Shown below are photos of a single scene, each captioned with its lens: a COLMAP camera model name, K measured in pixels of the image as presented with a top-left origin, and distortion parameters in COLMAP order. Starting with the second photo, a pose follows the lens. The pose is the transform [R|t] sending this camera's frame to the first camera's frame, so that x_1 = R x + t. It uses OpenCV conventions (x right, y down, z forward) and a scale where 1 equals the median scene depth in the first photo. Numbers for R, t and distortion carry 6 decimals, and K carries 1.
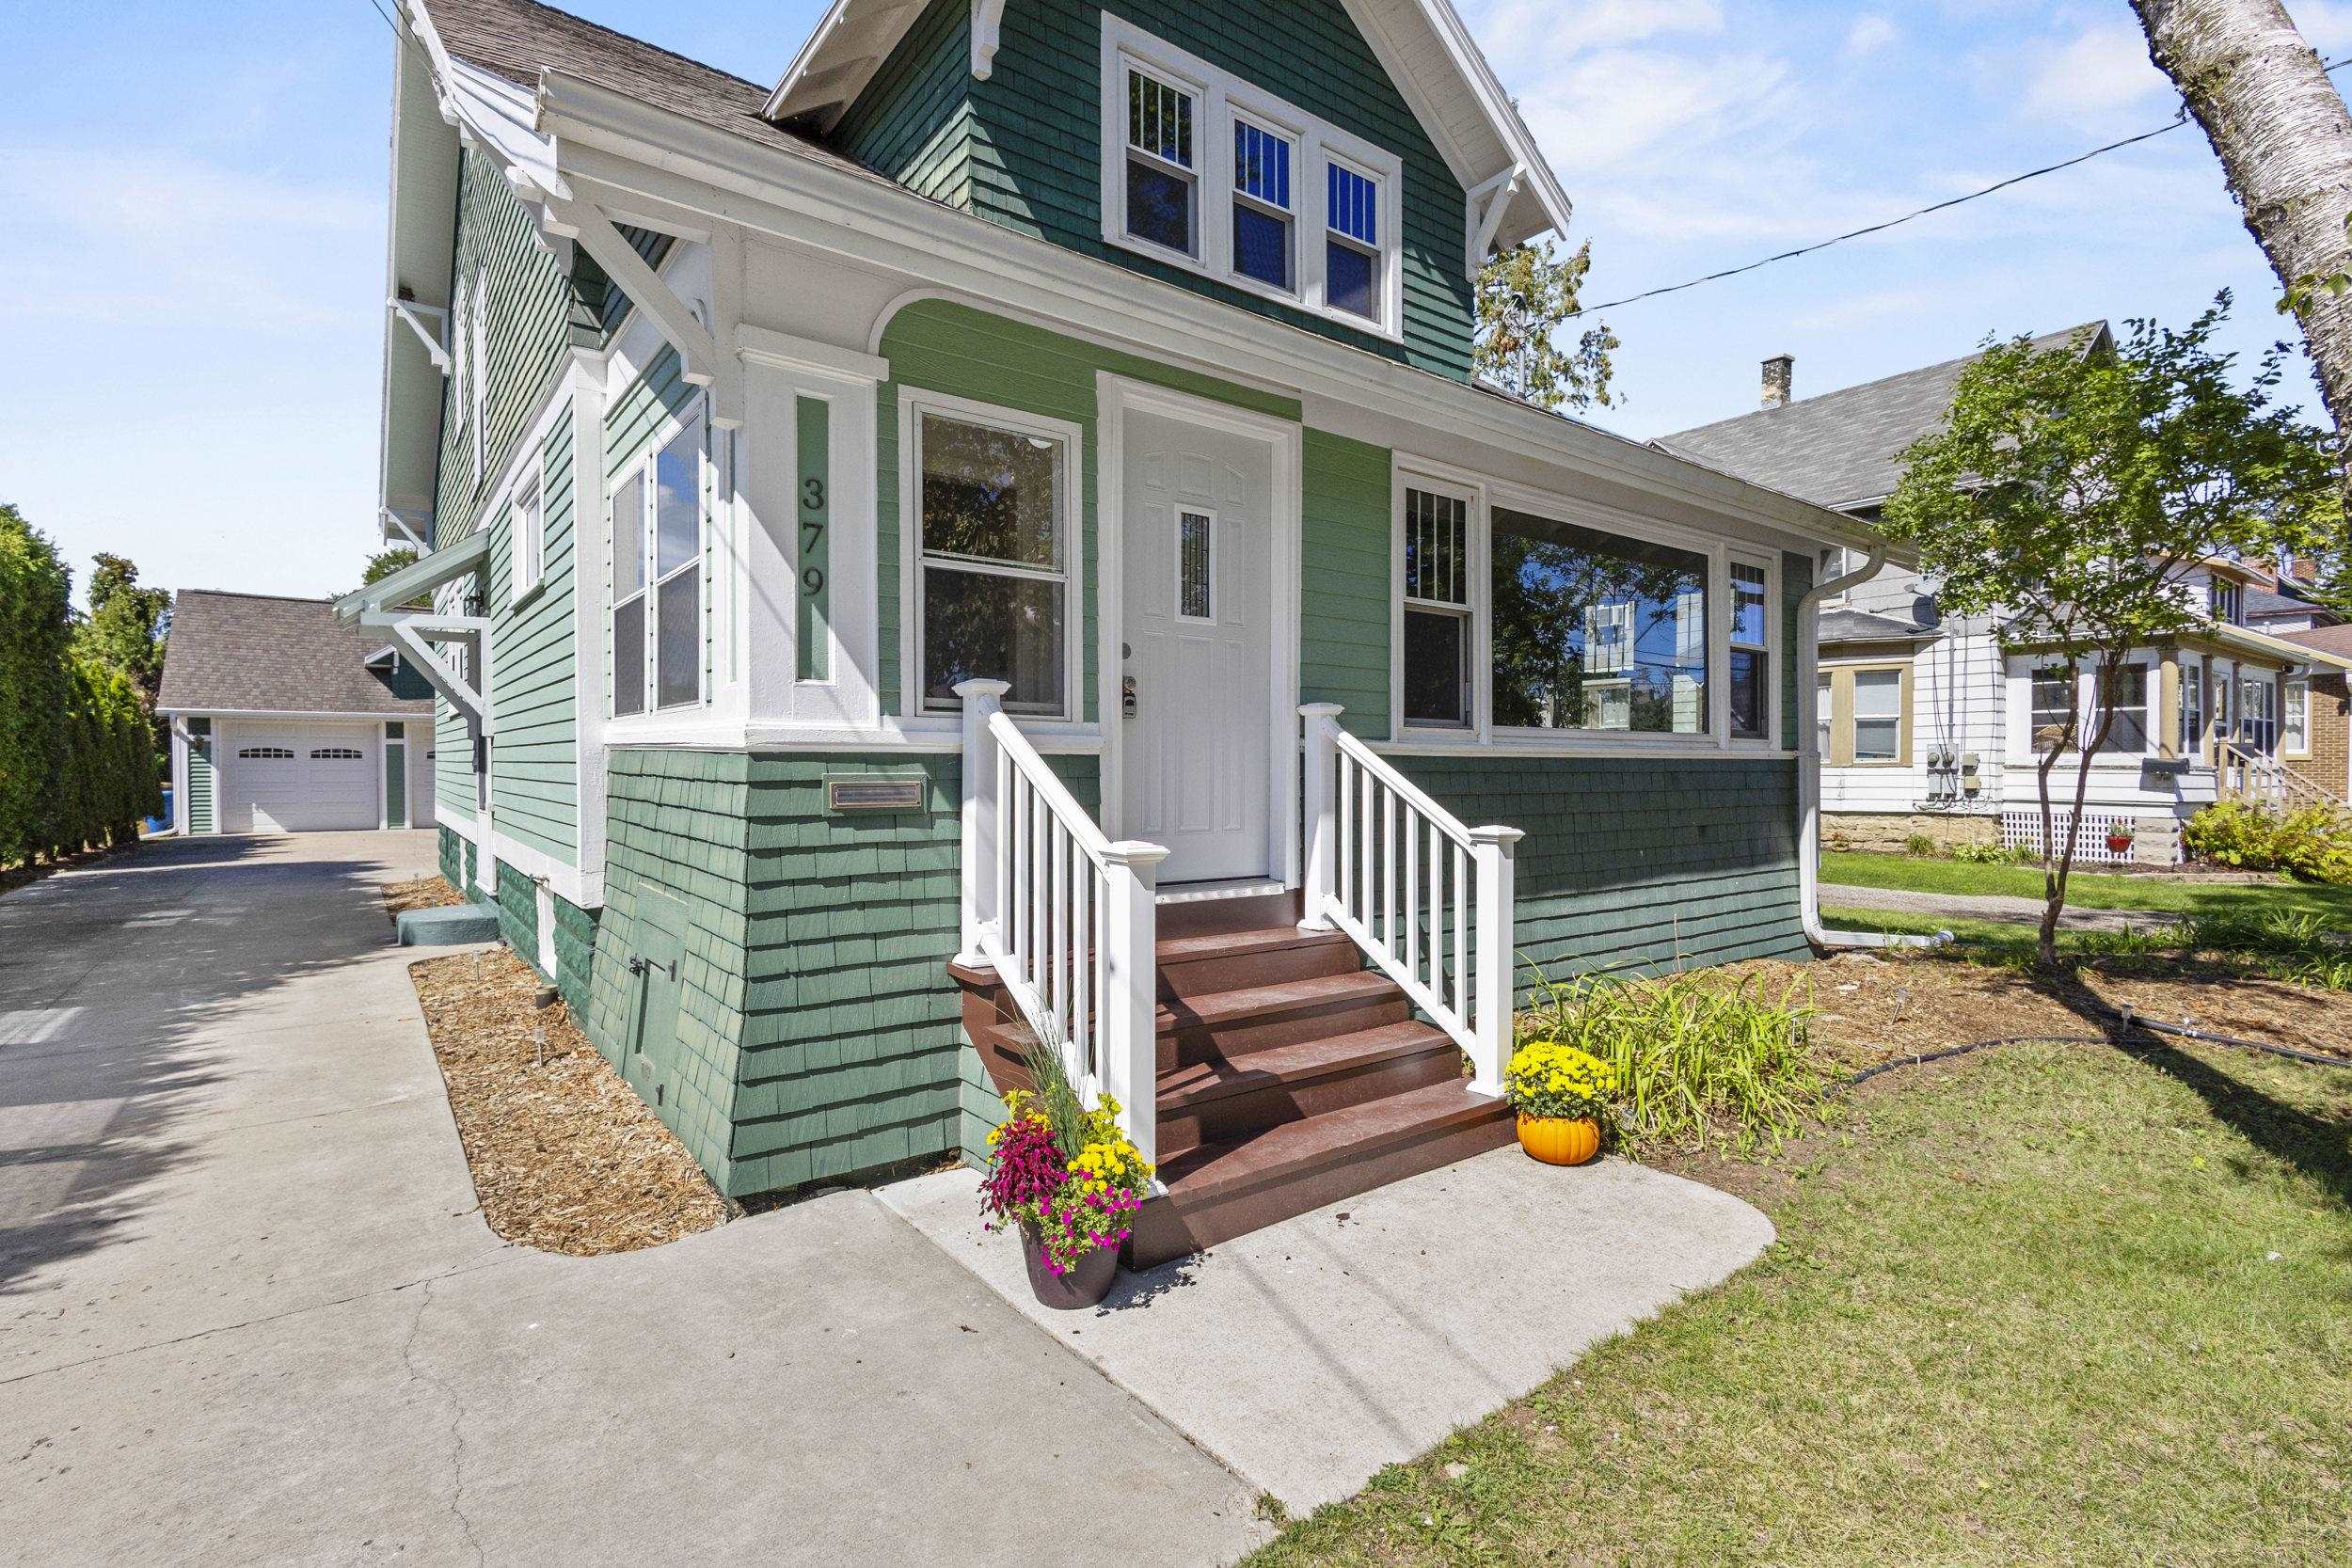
lens RADIAL K [[1100.9, 0, 1176.0], [0, 1100.9, 784.0], [0, 0, 1]] dist [0.000695, -0.000291]
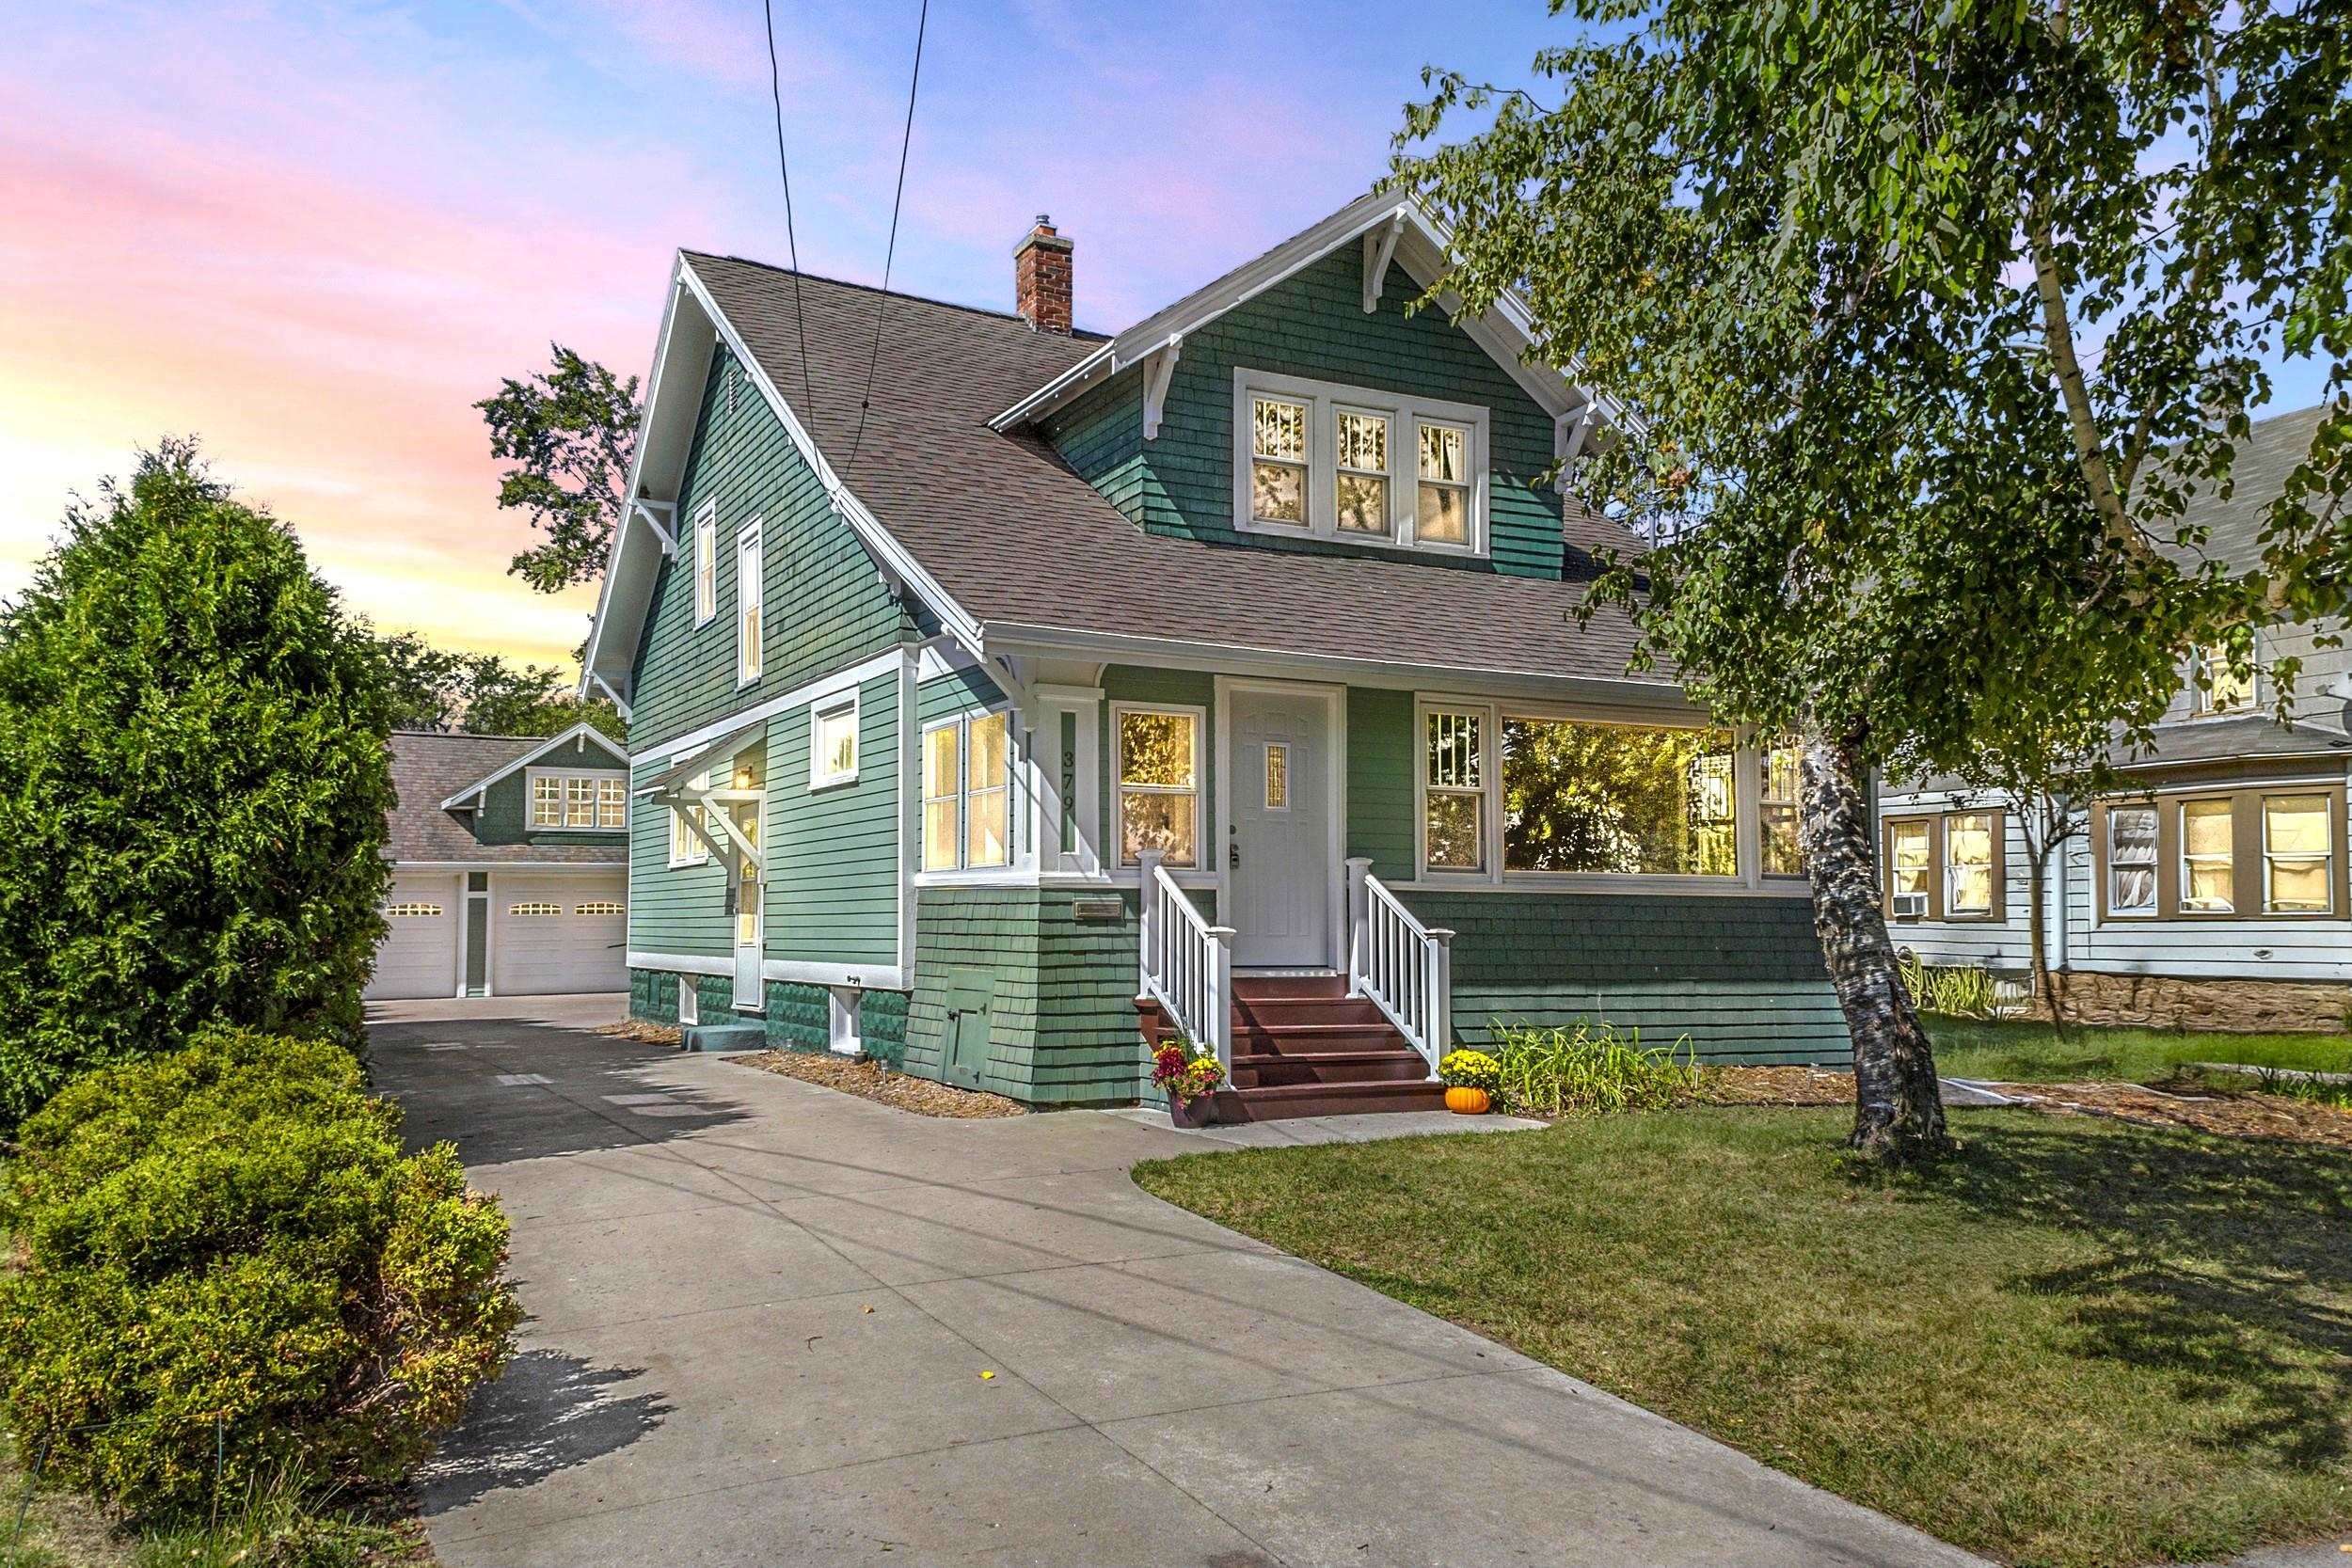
lens RADIAL K [[1699.2, 0, 1257.4], [0, 1699.2, 820.5], [0, 0, 1]] dist [0.005591, 0.001330]
pose [[0.994014, -0.012265, -0.108561, 0.235474], [0.003536, 0.996769, -0.080240, 0.065688], [0.109194, 0.079376, 0.990846, -1.368934]]
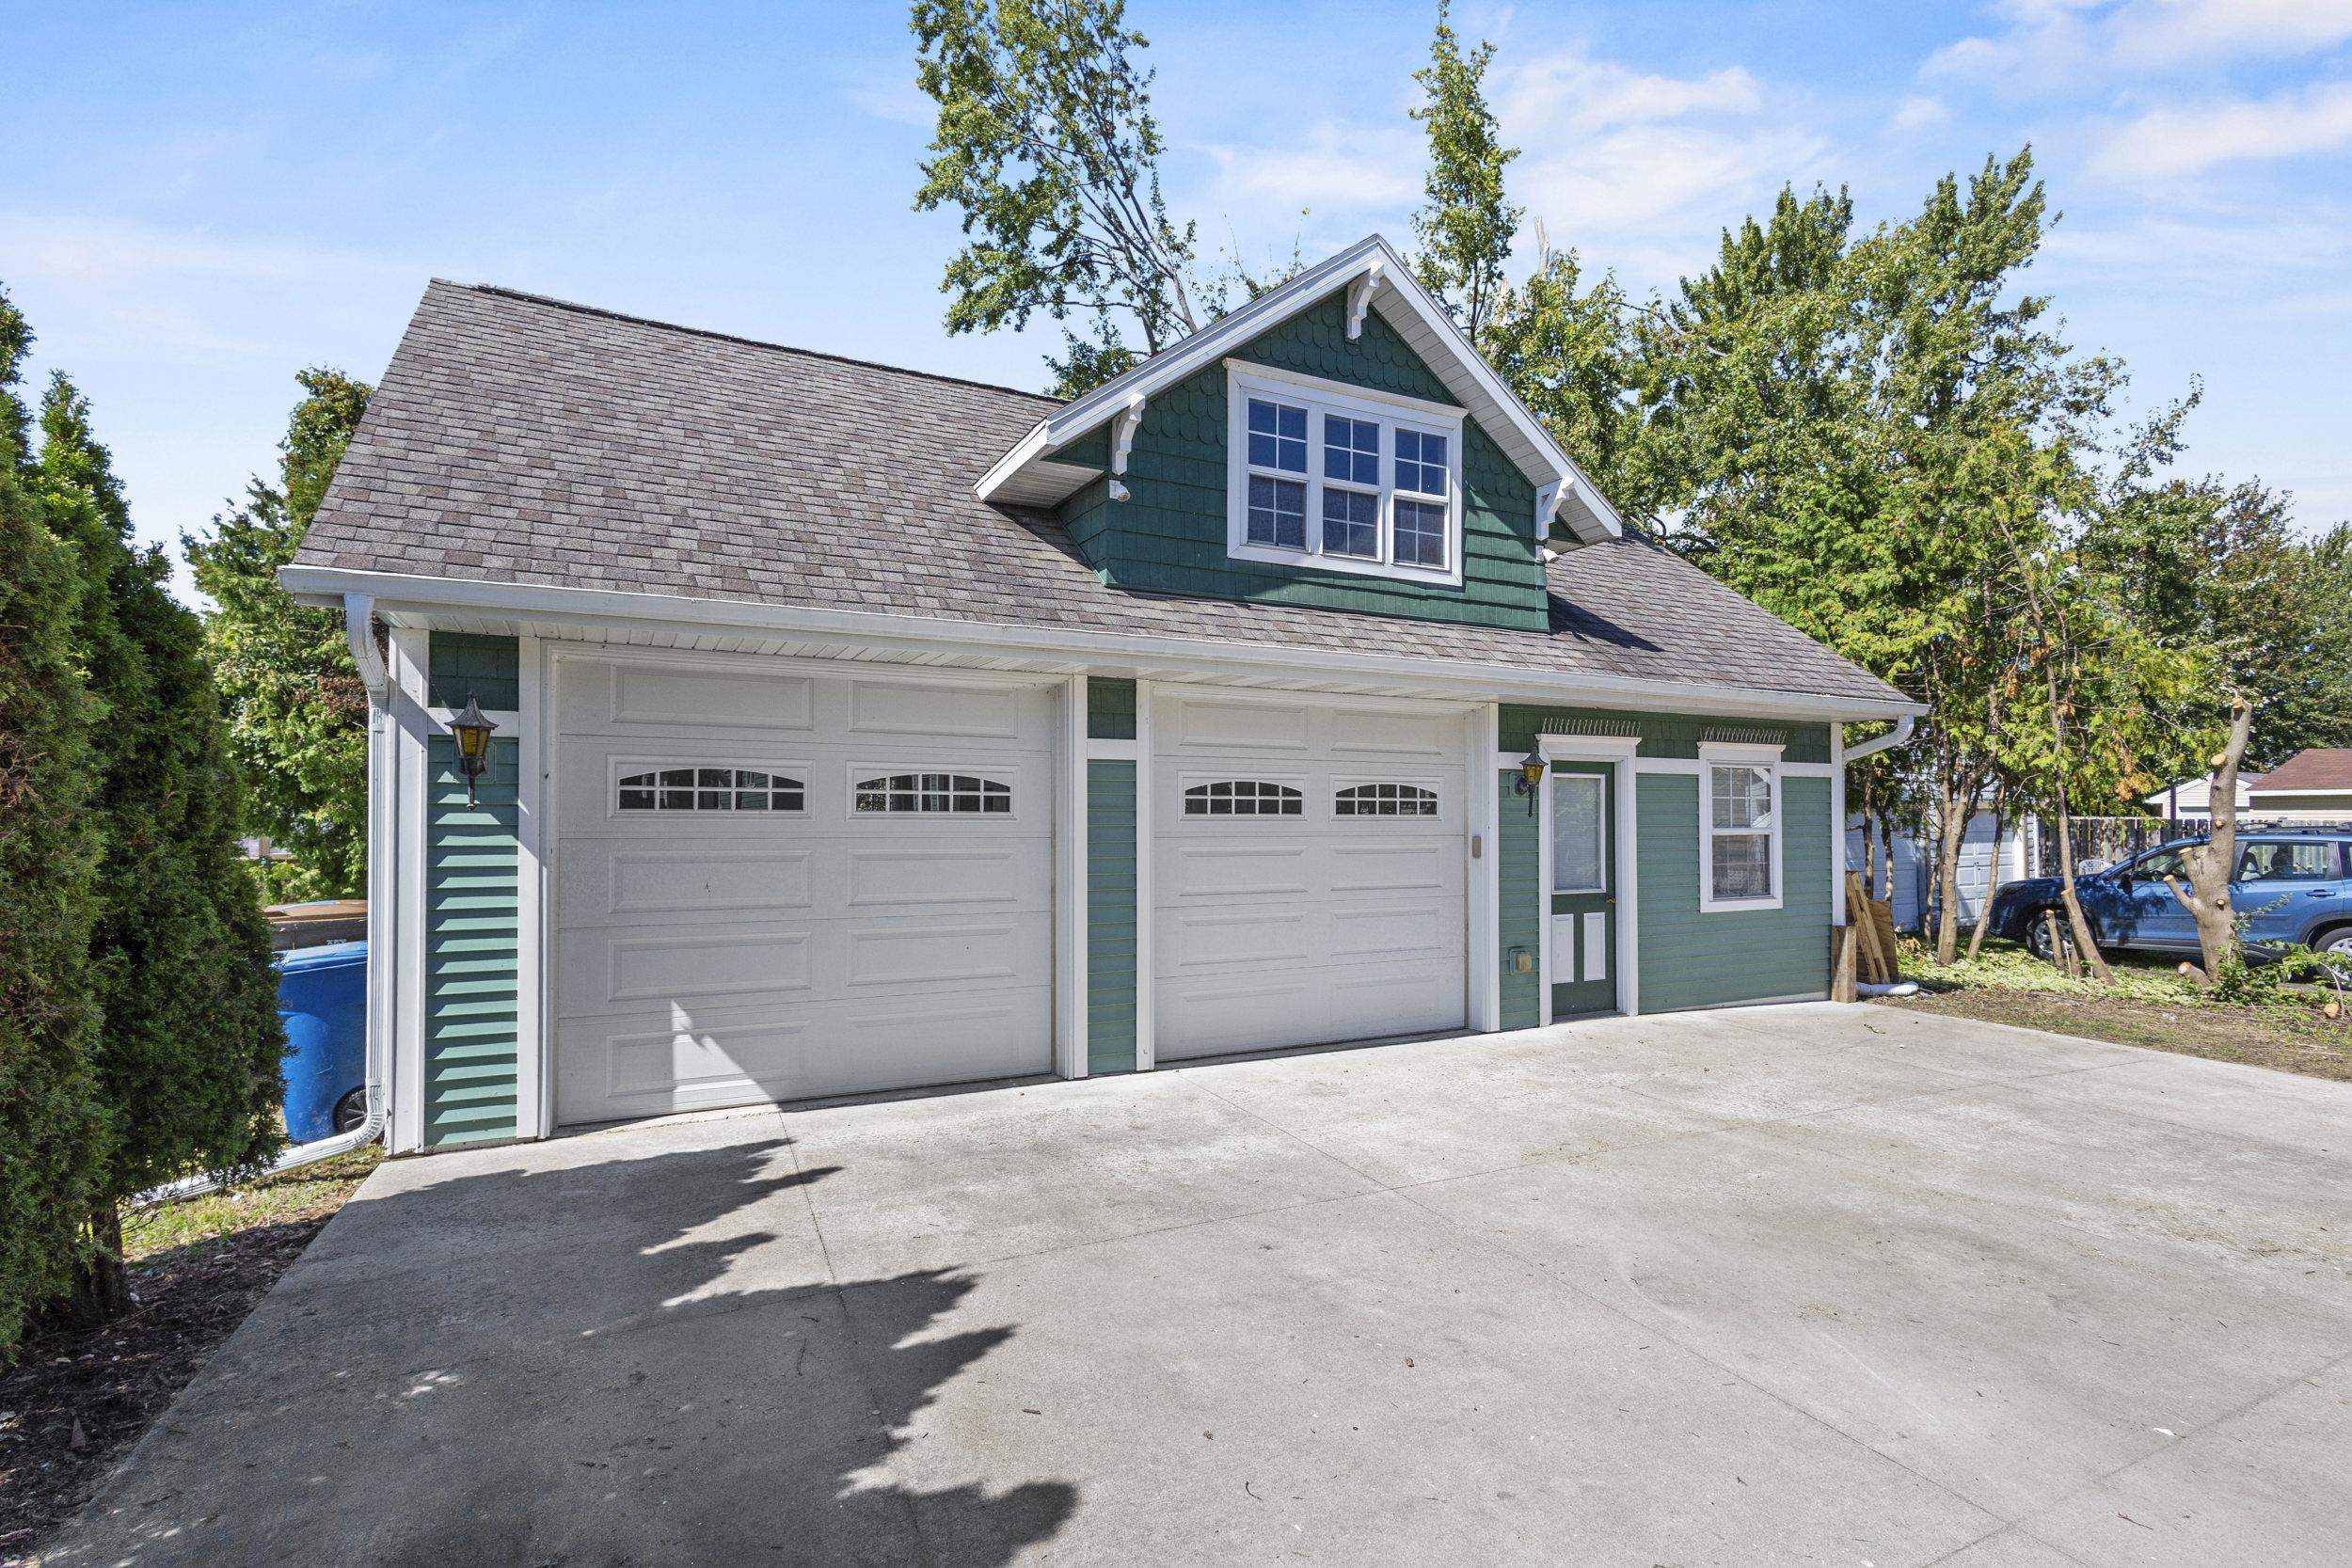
lens RADIAL K [[1105.5, 0, 1176.7], [0, 1105.5, 807.8], [0, 0, 1]] dist [0.001138, 0.000031]
pose [[0.984096, -0.000200, -0.177638, -3.392555], [-0.004287, 0.999681, -0.024873, -0.092318], [0.177587, 0.025238, 0.983781, 3.865050]]
